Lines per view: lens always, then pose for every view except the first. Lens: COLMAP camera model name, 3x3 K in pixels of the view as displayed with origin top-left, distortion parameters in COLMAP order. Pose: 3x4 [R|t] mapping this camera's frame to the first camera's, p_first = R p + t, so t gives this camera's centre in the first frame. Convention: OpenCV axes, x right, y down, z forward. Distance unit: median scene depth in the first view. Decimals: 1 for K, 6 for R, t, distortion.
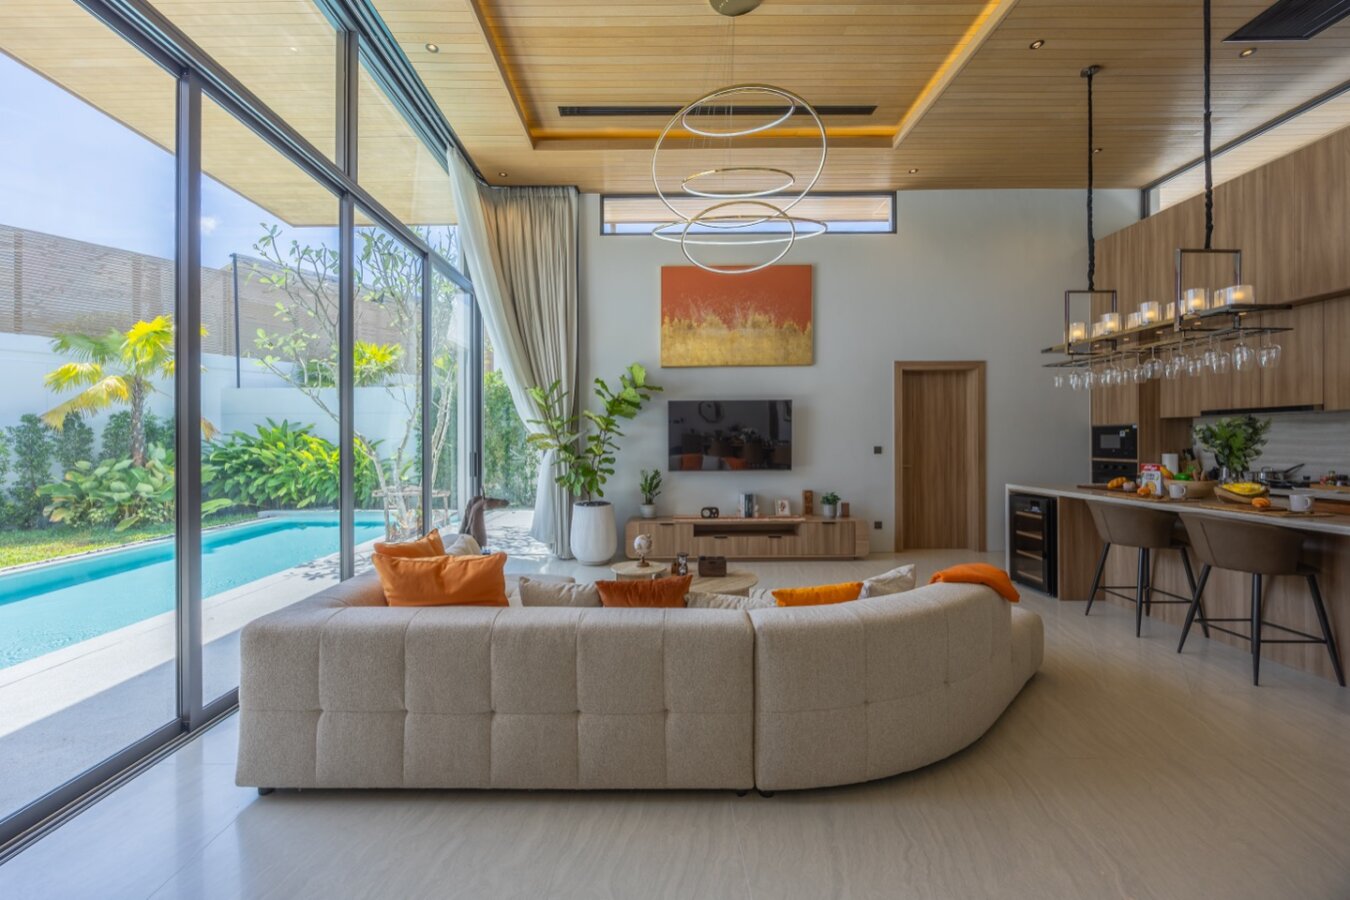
lens RADIAL K [[526.7, 0, 626.2], [0, 526.7, 436.3], [0, 0, 1]] dist [-0.001004, -0.000211]
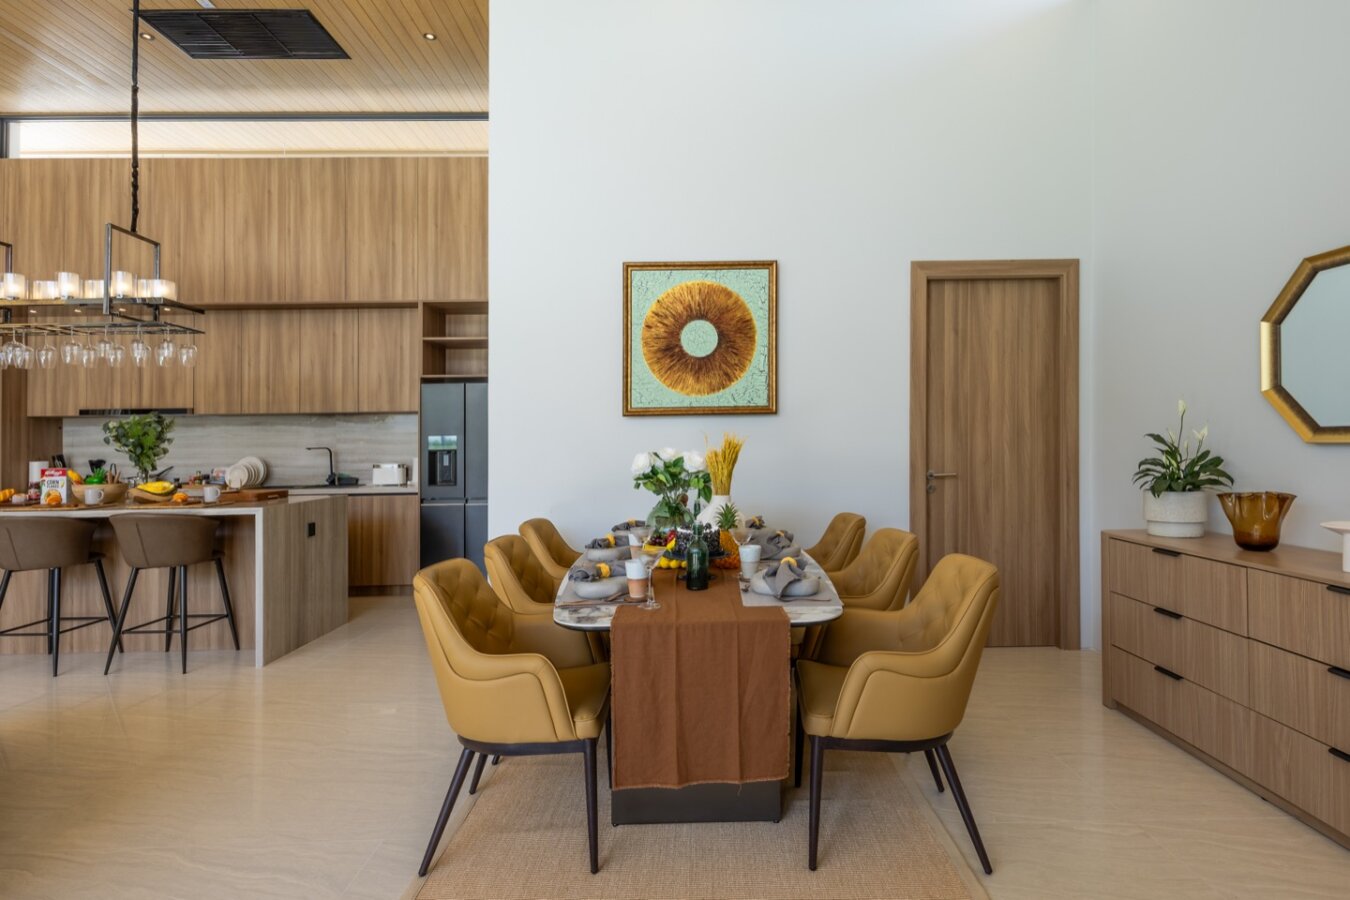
lens RADIAL K [[706.5, 0, 675.0], [0, 706.5, 450.0], [0, 0, 1]] dist [-0.000138, -0.000314]
pose [[0.014053, -0.003294, 0.999896, -0.116724], [-0.006582, 0.999973, 0.003387, 0.017103], [-0.999880, -0.006629, 0.014031, 0.015220]]
